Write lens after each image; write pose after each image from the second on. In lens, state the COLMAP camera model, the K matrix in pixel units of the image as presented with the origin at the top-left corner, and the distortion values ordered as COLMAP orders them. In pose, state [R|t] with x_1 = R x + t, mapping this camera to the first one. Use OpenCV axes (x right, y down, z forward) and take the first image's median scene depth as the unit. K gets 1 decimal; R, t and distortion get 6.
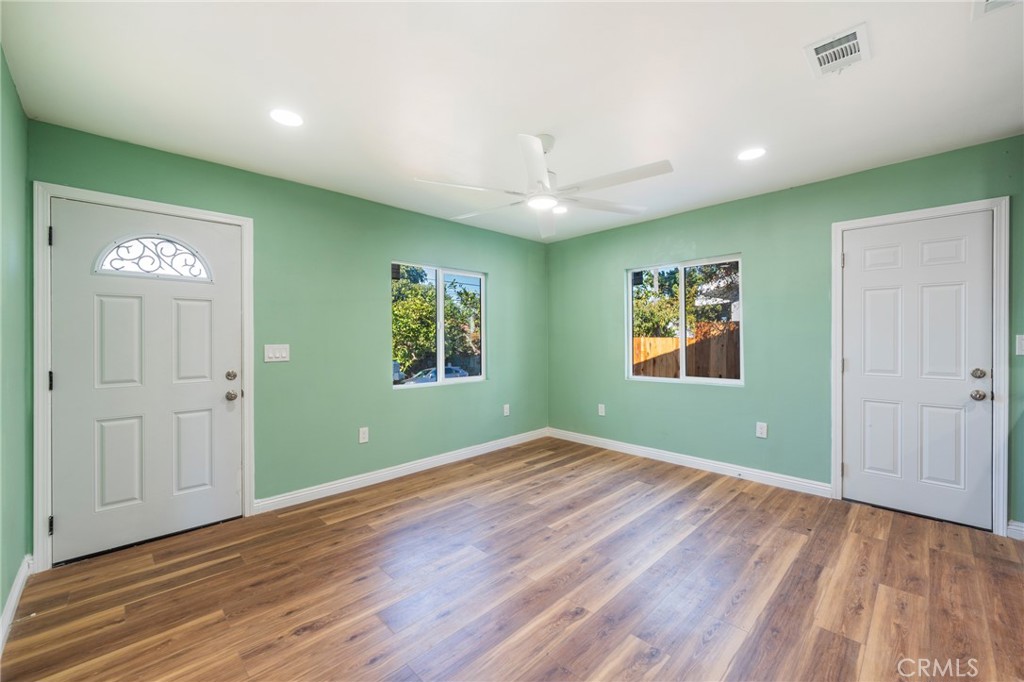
lens RADIAL K [[427.6, 0, 512.0], [0, 427.6, 341.0], [0, 0, 1]] dist [-0.000056, 0.000031]
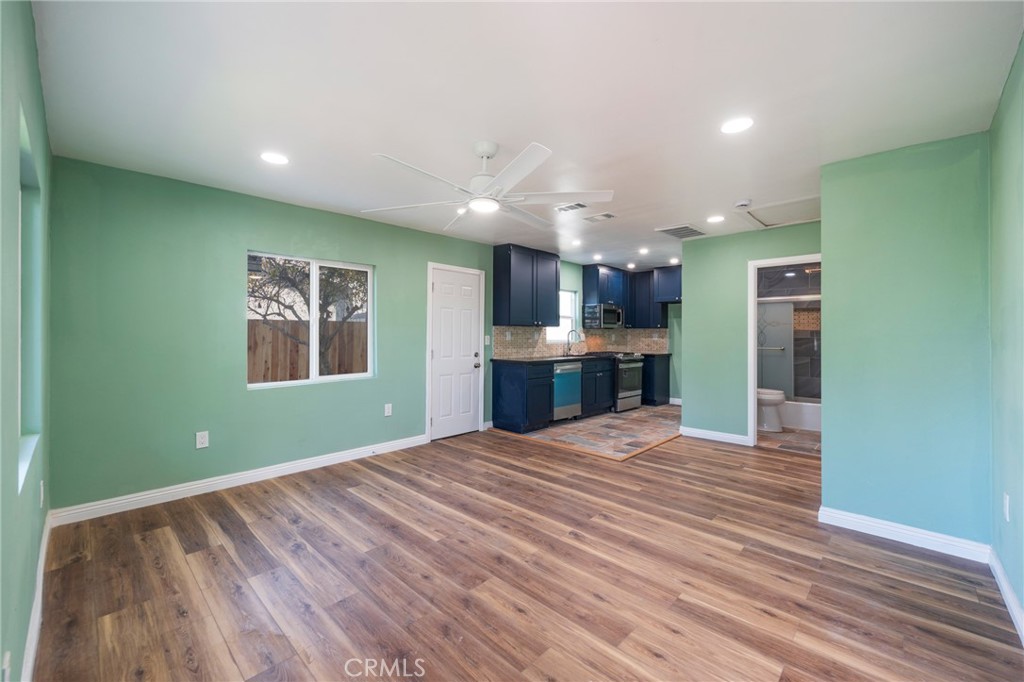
lens RADIAL K [[412.5, 0, 509.8], [0, 412.5, 336.5], [0, 0, 1]] dist [-0.000427, -0.000118]
pose [[-0.051460, 0.001491, 0.998674, -0.701245], [0.005180, 0.999986, -0.001226, -0.005657], [-0.998662, 0.005110, -0.051467, 0.759751]]
